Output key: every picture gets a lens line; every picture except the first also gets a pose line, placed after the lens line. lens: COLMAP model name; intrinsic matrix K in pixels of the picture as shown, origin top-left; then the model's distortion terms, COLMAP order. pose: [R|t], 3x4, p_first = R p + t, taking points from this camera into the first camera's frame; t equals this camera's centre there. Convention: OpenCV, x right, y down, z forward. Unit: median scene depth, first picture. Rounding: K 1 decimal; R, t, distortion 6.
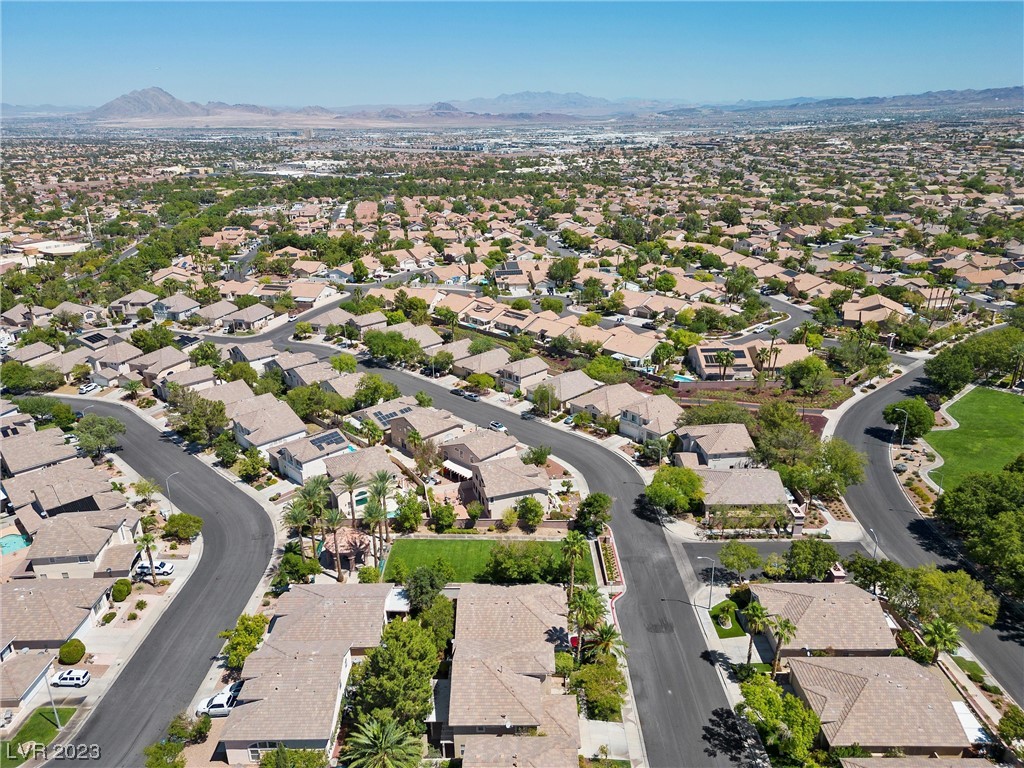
lens RADIAL K [[718.2, 0, 510.6], [0, 718.2, 391.1], [0, 0, 1]] dist [0.063114, -0.059404]
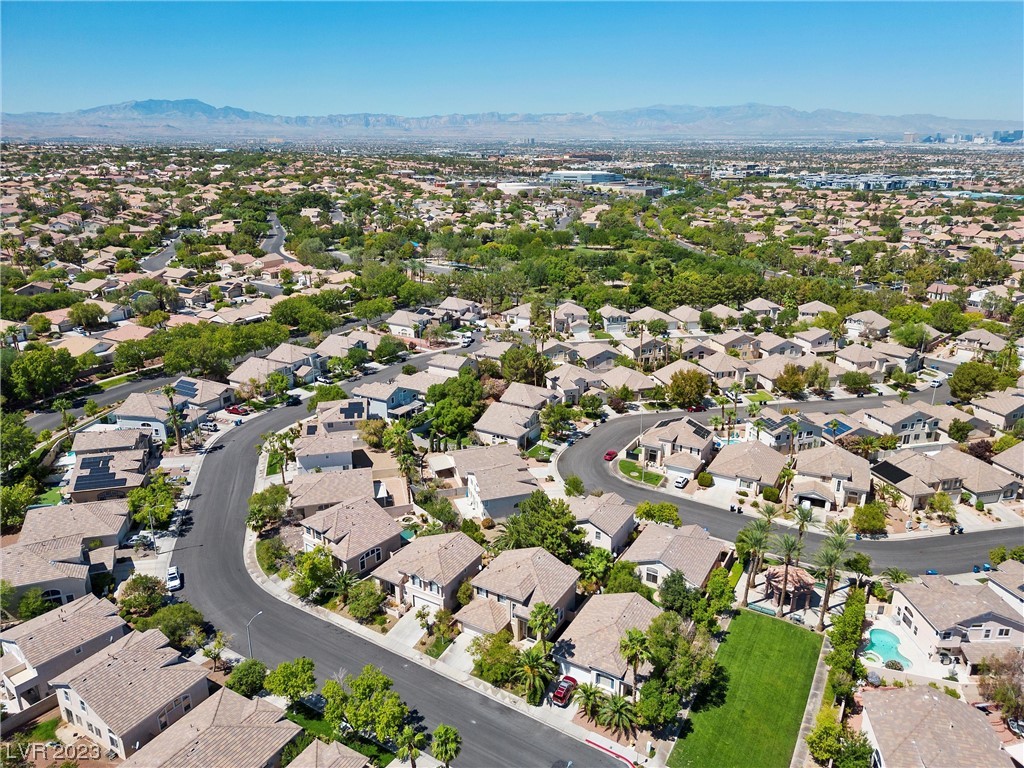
lens RADIAL K [[718.2, 0, 510.6], [0, 718.2, 391.1], [0, 0, 1]] dist [0.063114, -0.059404]
pose [[-0.500798, 0.299655, -0.812040, 0.334435], [-0.309031, 0.814432, 0.491122, -0.177483], [0.808518, 0.496899, -0.315263, 0.435985]]
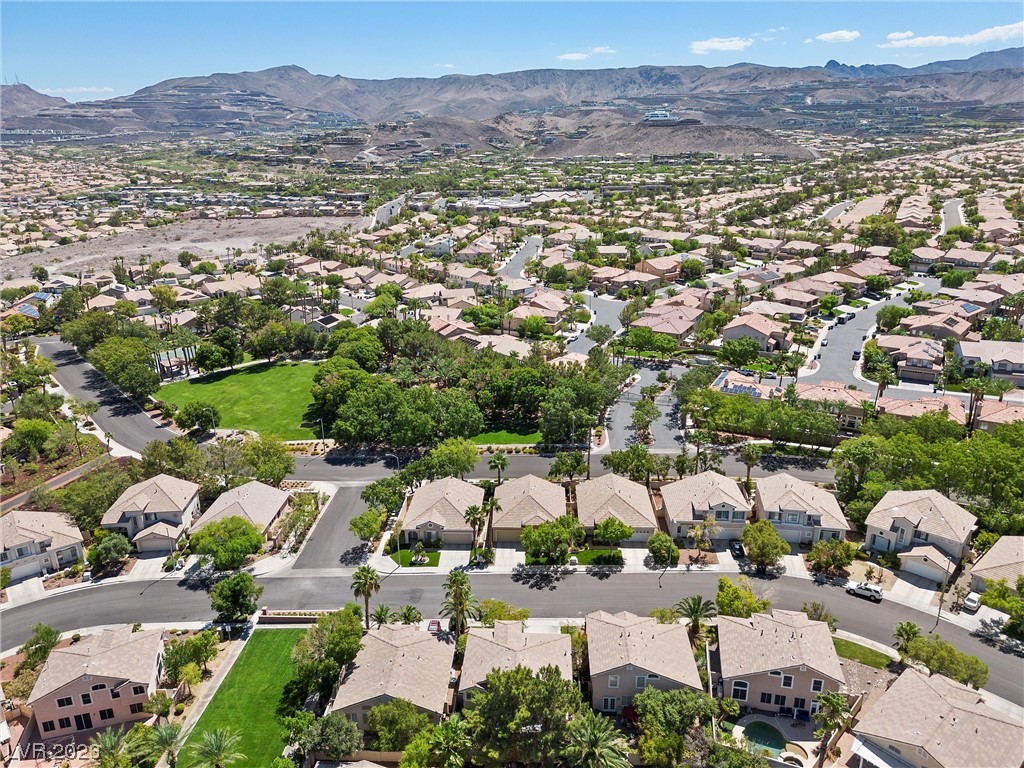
lens RADIAL K [[718.2, 0, 510.6], [0, 718.2, 391.1], [0, 0, 1]] dist [0.063114, -0.059404]
pose [[0.044480, -0.325430, 0.944519, -0.321175], [0.375267, 0.881659, 0.286099, -0.093281], [-0.925849, 0.341721, 0.161339, 0.251467]]
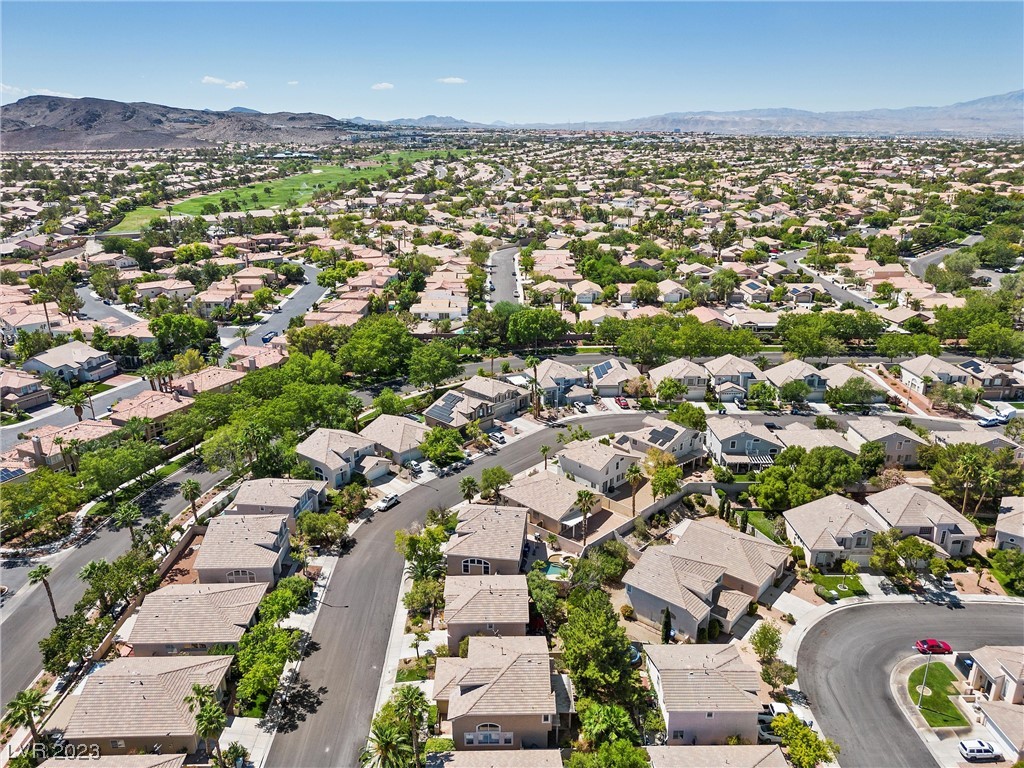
lens RADIAL K [[718.2, 0, 510.6], [0, 718.2, 391.1], [0, 0, 1]] dist [0.063114, -0.059404]
pose [[-0.999654, 0.022840, -0.013015, -0.007172], [0.008673, 0.753934, 0.656892, -0.215910], [0.024816, 0.656552, -0.753872, 0.546289]]
